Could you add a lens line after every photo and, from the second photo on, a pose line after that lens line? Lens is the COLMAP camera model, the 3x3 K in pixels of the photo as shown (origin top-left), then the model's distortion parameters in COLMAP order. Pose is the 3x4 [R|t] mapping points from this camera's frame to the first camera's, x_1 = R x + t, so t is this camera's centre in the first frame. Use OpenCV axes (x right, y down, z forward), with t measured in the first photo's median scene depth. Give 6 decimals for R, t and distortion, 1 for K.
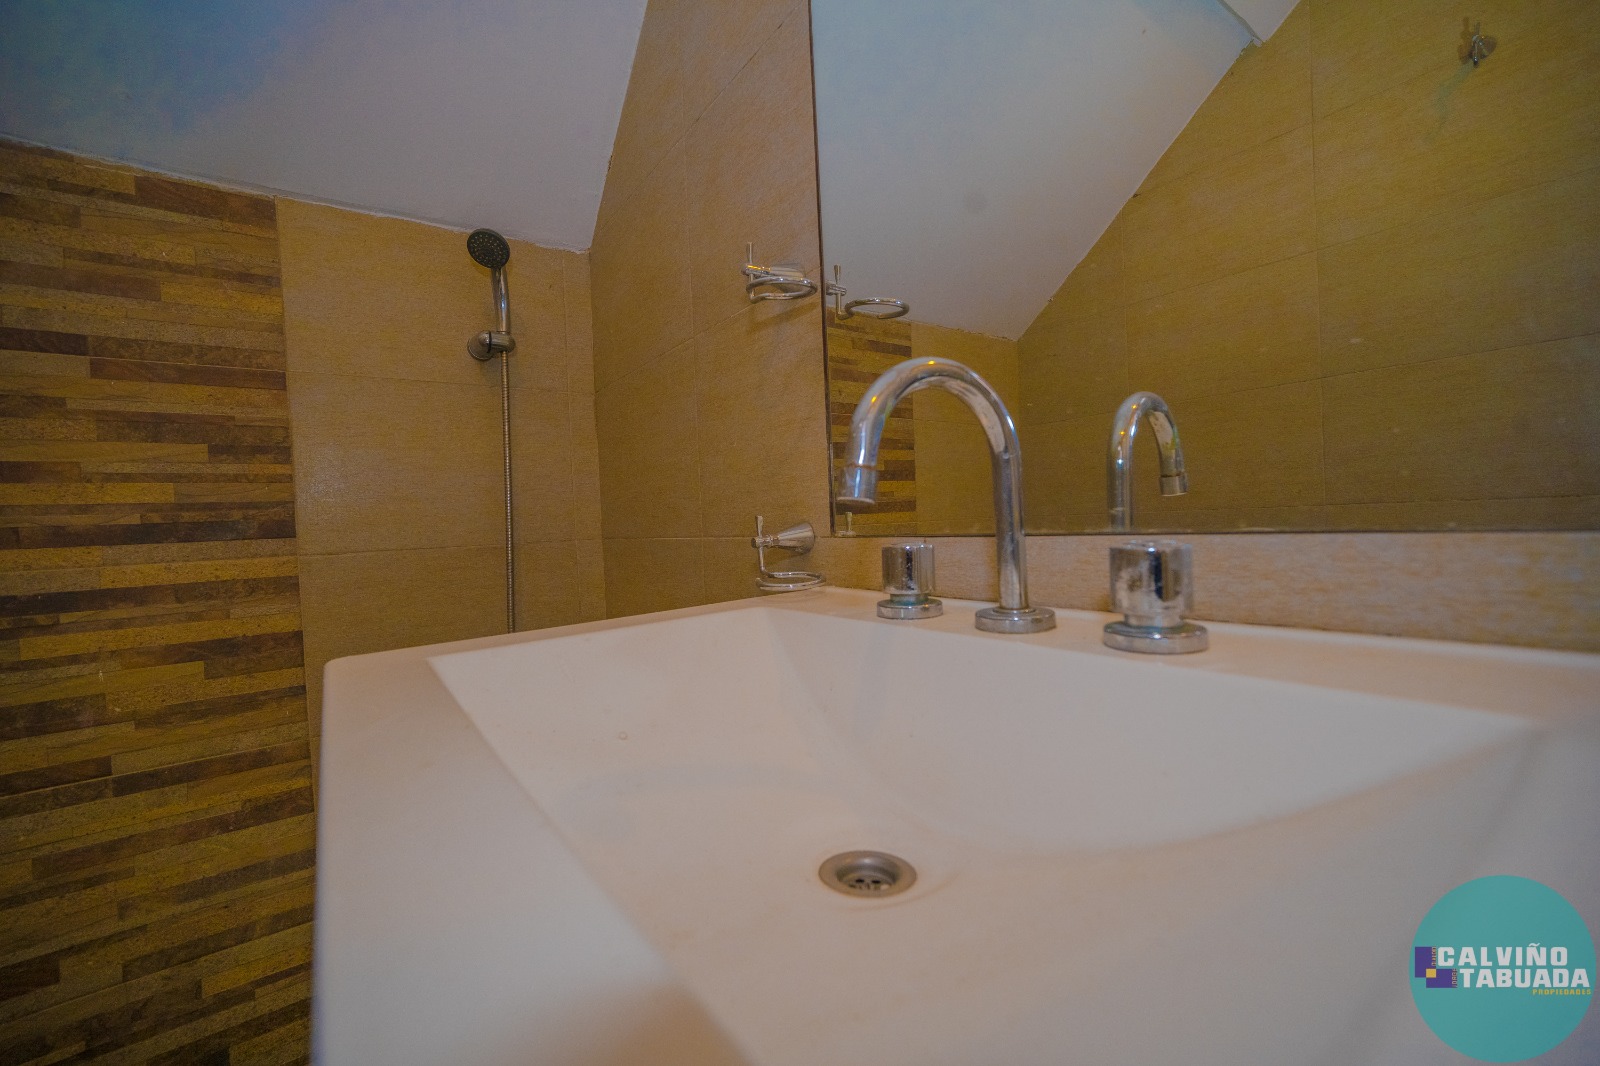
lens RADIAL K [[666.2, 0, 811.2], [0, 666.2, 528.0], [0, 0, 1]] dist [-0.003086, 0.002022]
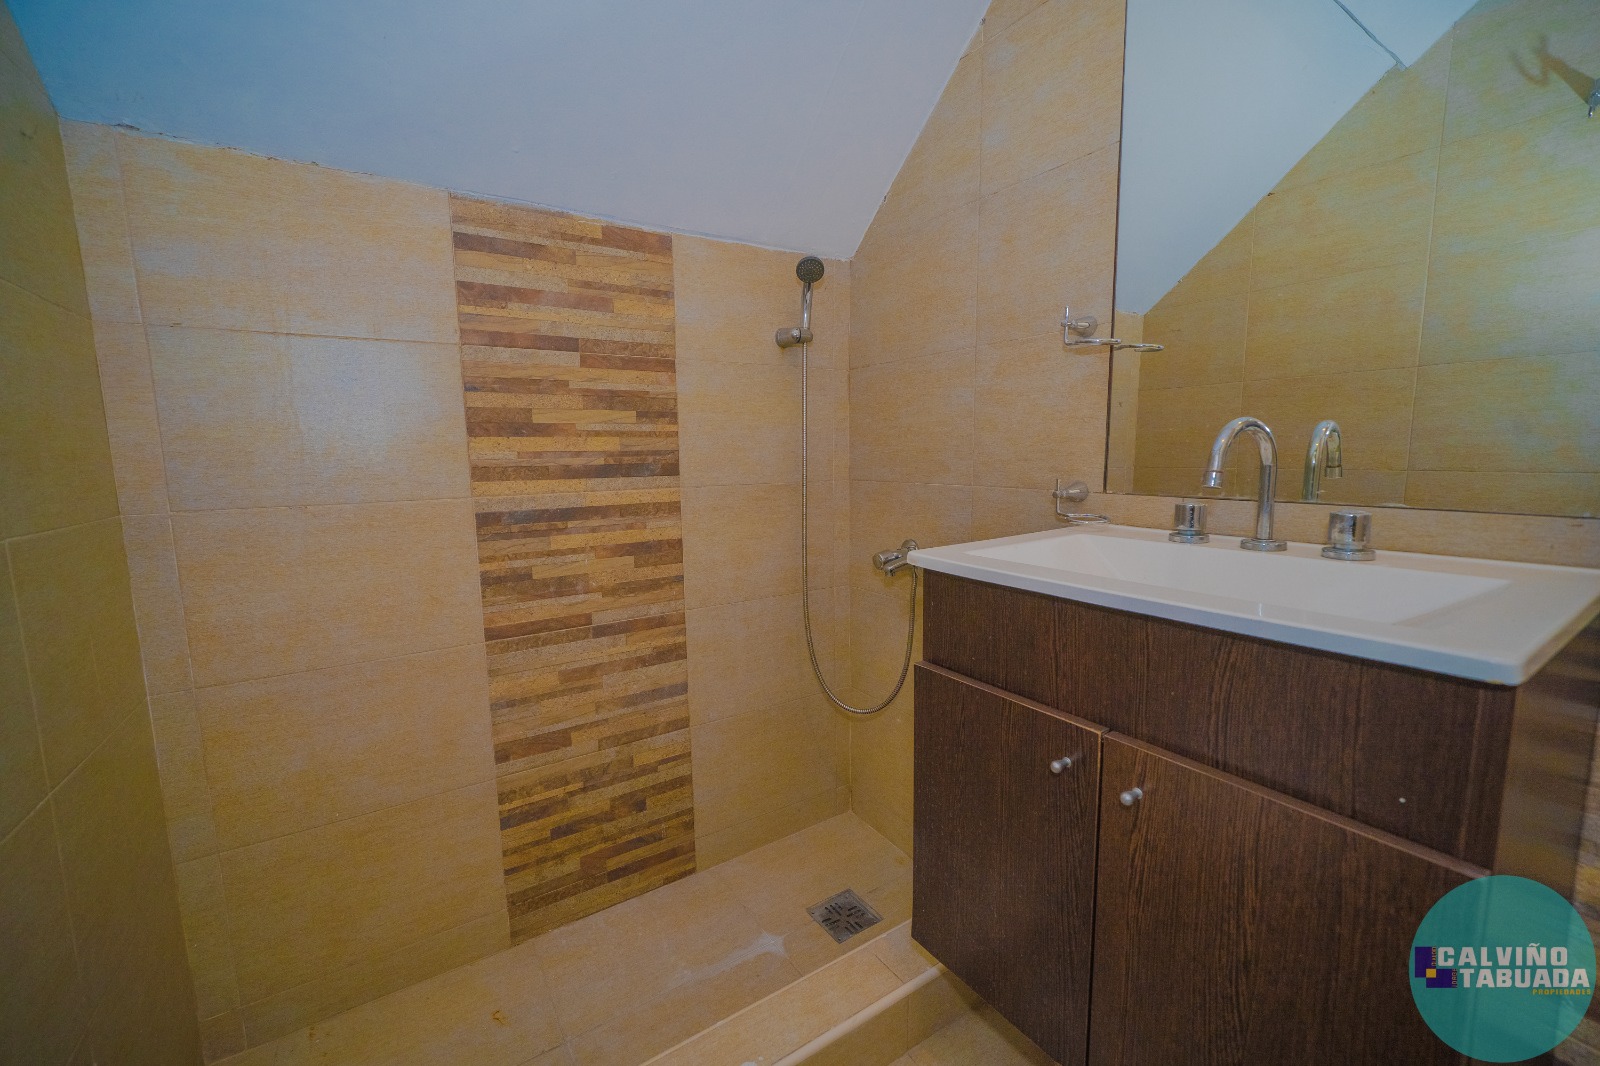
lens RADIAL K [[666.2, 0, 813.0], [0, 666.2, 533.9], [0, 0, 1]] dist [-0.003086, 0.002022]
pose [[0.998184, 0.038374, -0.046443, -0.456610], [-0.032851, 0.992897, 0.114350, -0.038264], [0.050501, -0.112616, 0.992354, -0.503360]]
